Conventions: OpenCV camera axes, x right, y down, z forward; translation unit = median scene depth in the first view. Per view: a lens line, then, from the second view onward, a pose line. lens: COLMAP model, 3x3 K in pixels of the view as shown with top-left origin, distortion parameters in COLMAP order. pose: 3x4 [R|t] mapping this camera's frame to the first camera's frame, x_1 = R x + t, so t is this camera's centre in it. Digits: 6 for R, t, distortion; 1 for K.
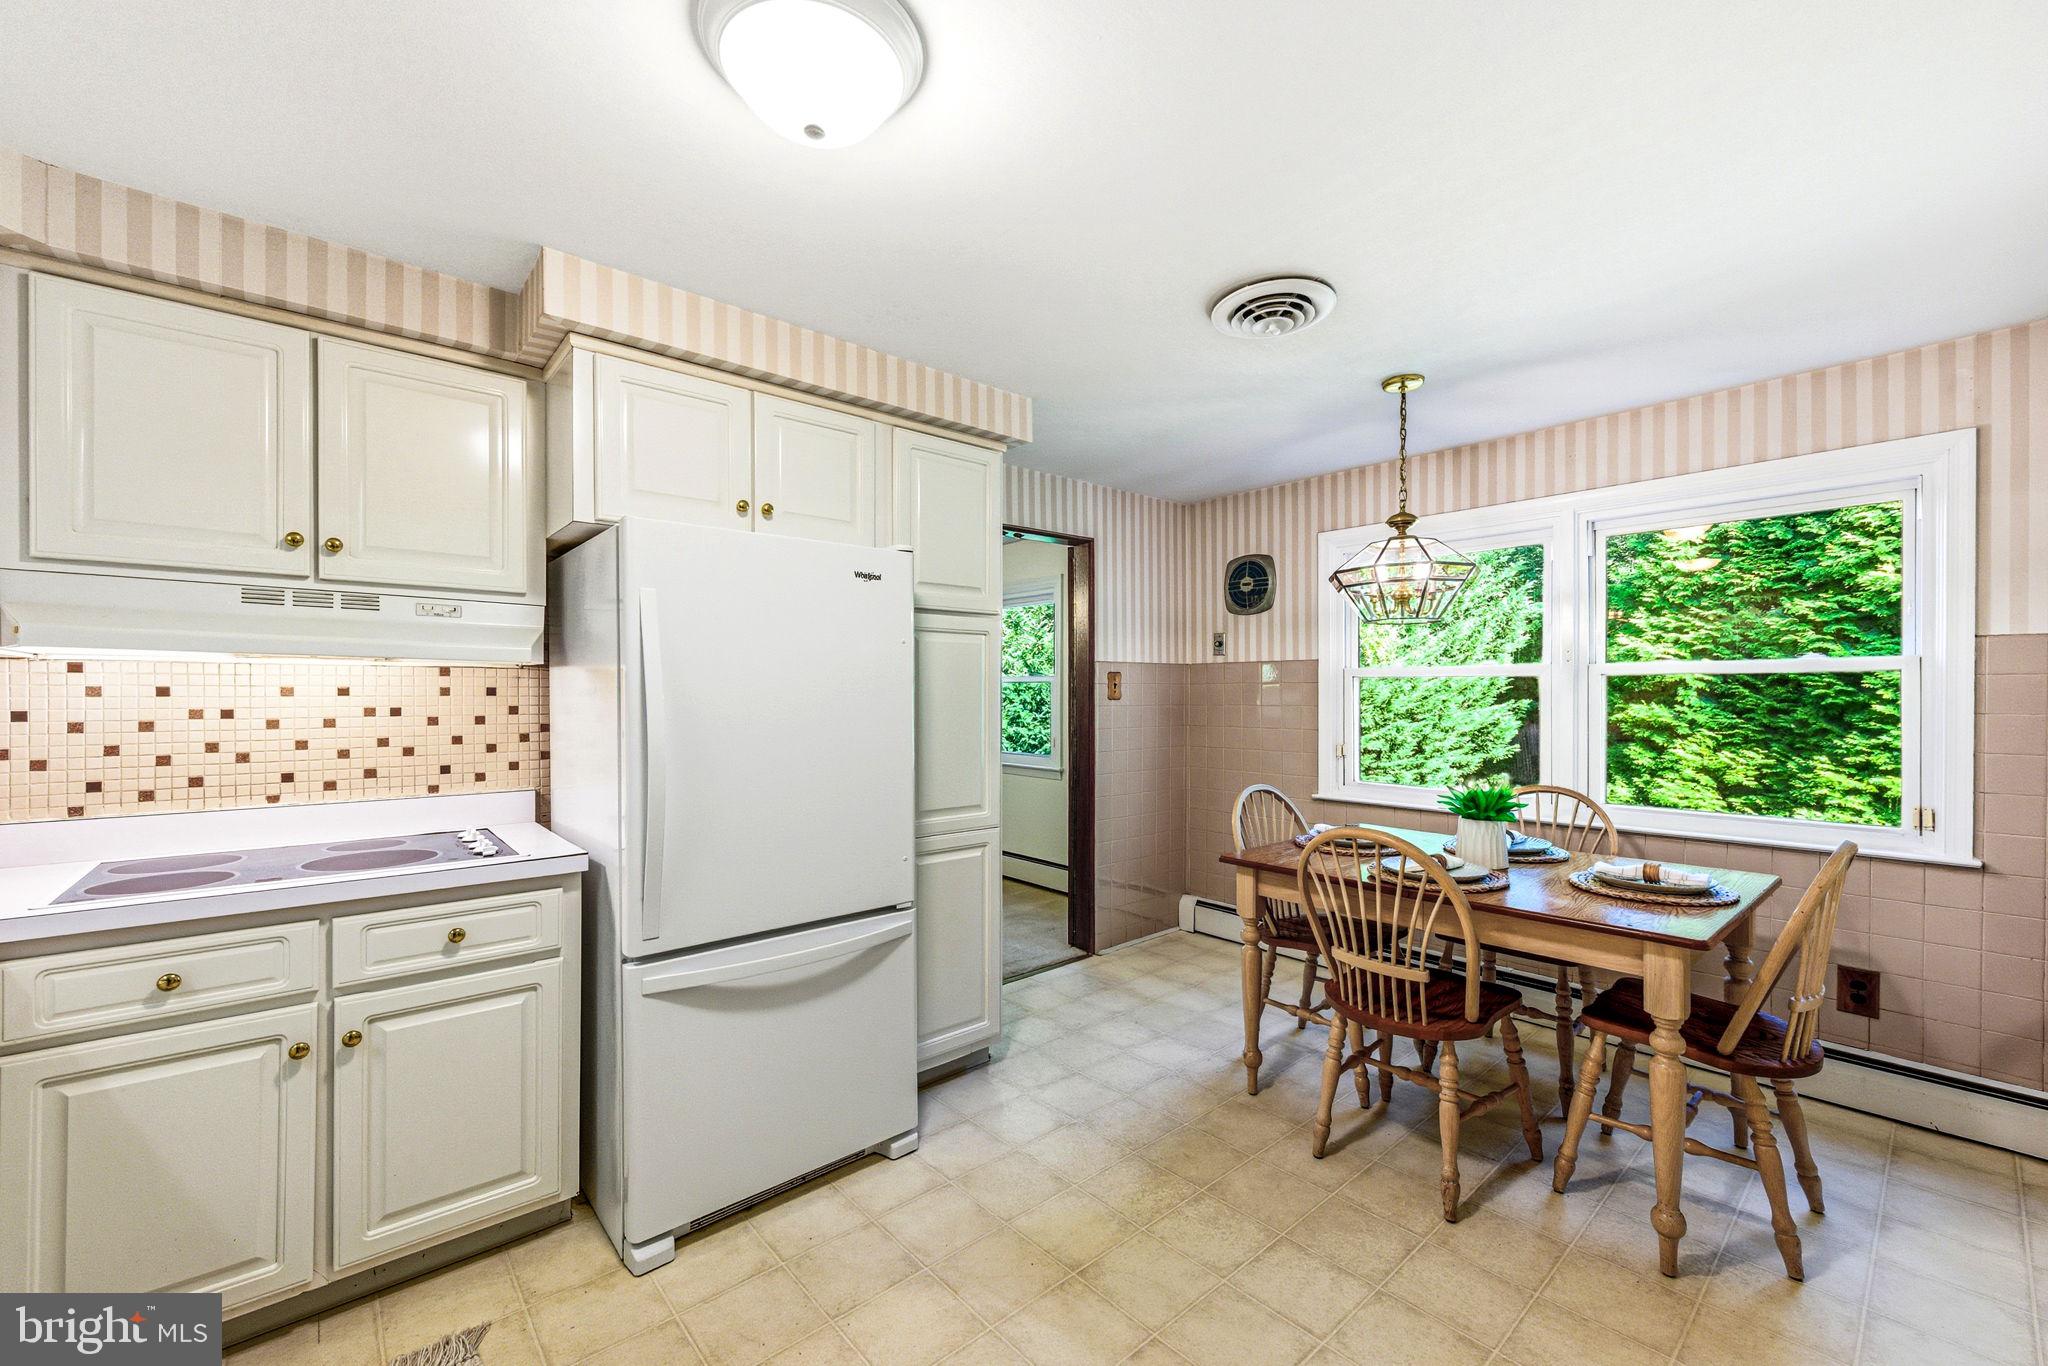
lens RADIAL K [[804.0, 0, 1036.5], [0, 804.0, 689.8], [0, 0, 1]] dist [0.001267, -0.000206]
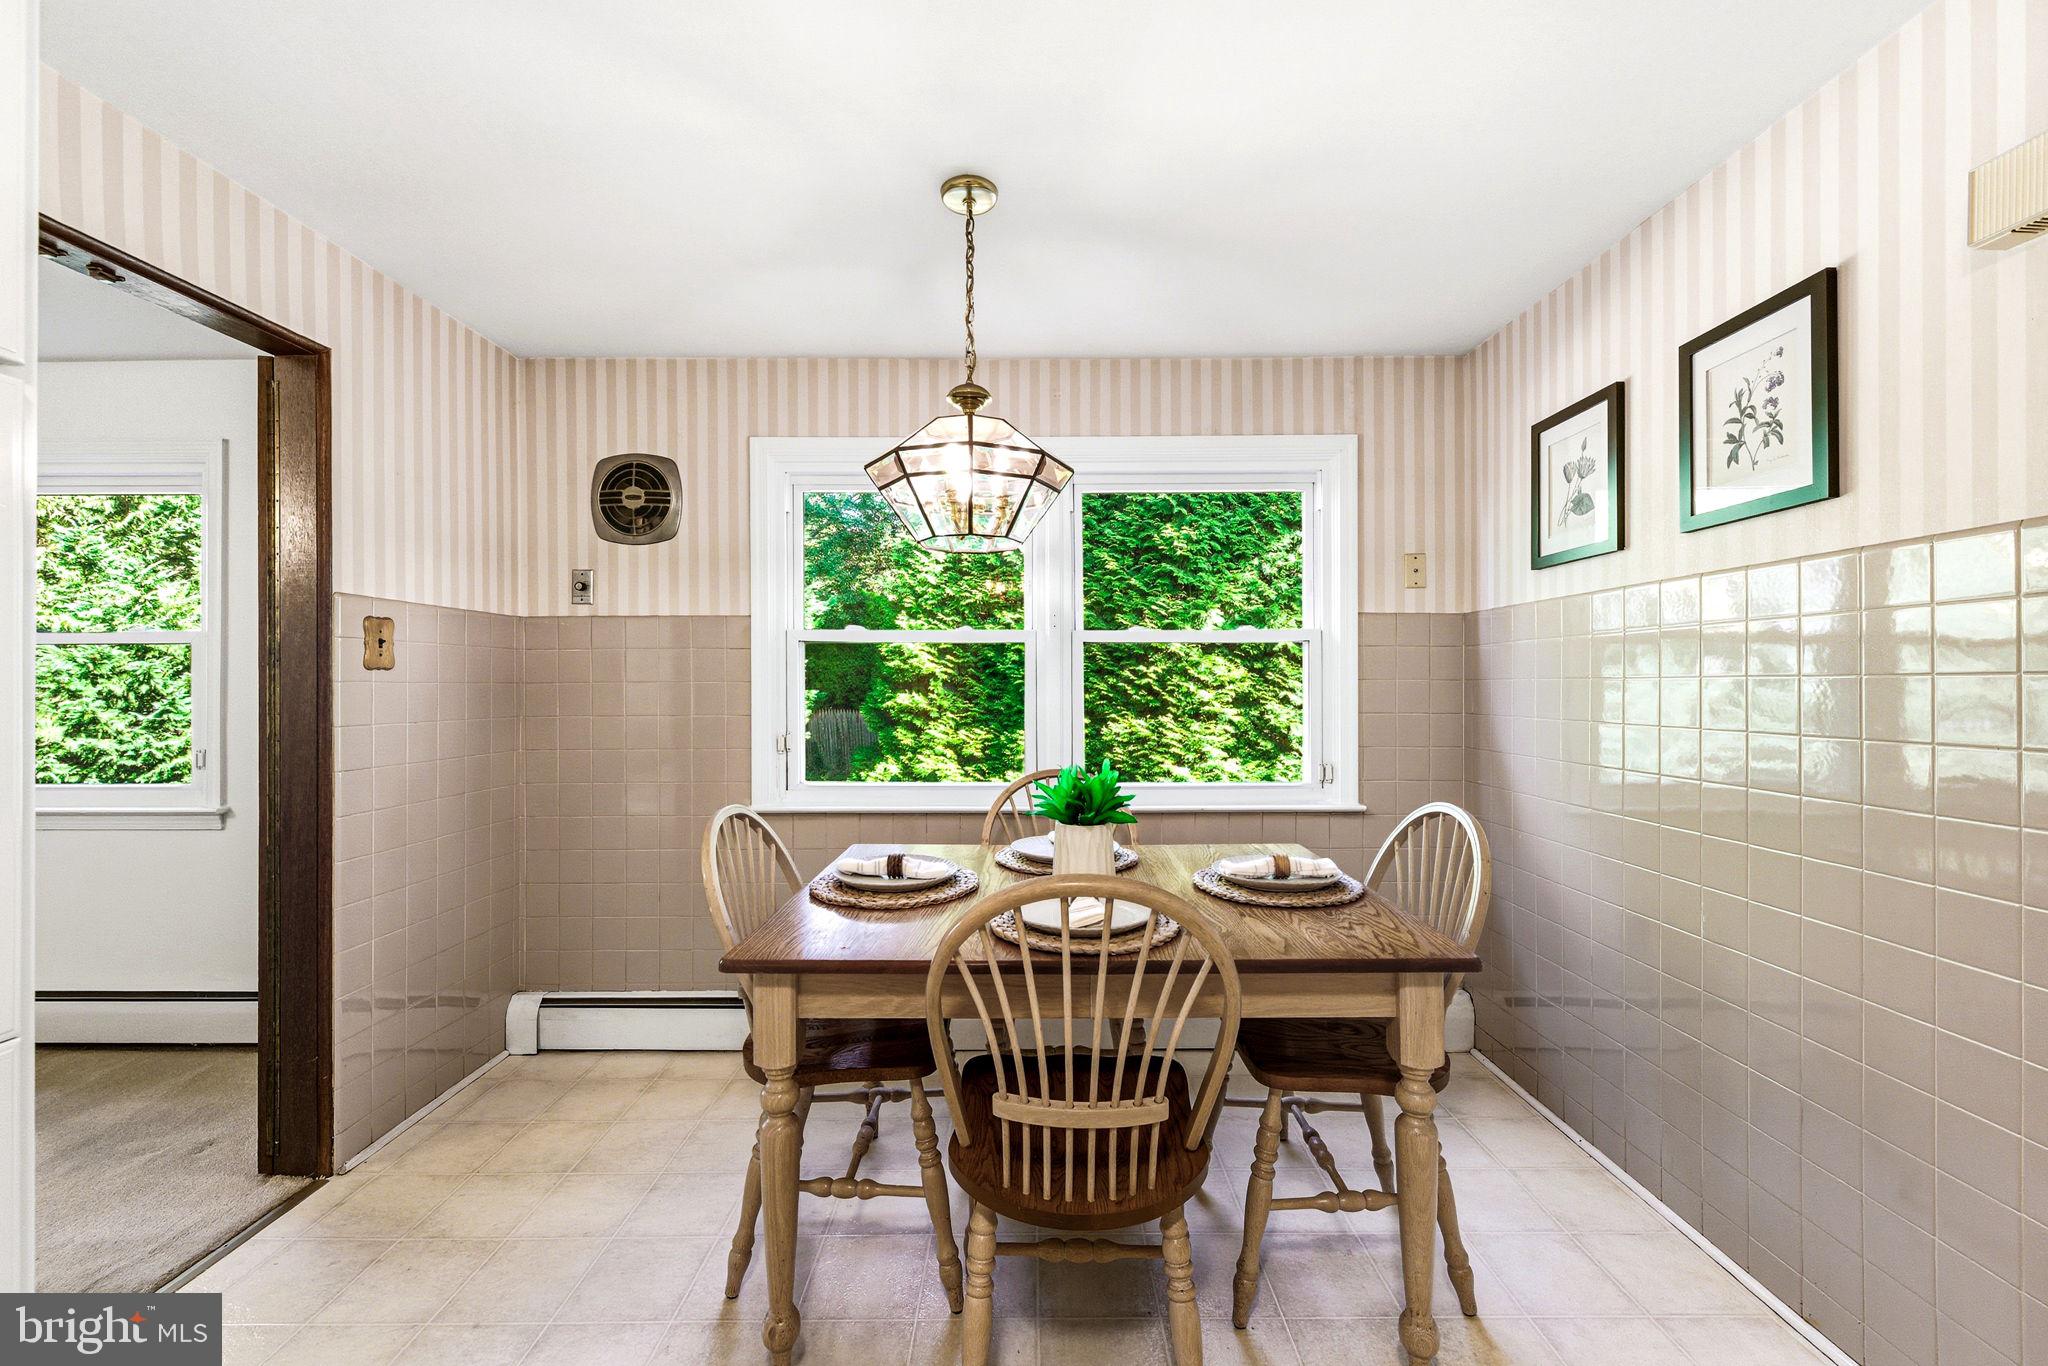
lens RADIAL K [[804.0, 0, 1028.5], [0, 804.0, 683.4], [0, 0, 1]] dist [0.001267, -0.000206]
pose [[0.668444, 0.001810, 0.743760, -0.010247], [-0.001257, 0.999998, -0.001303, 0.020074], [-0.743761, -0.000064, 0.668445, 0.306604]]
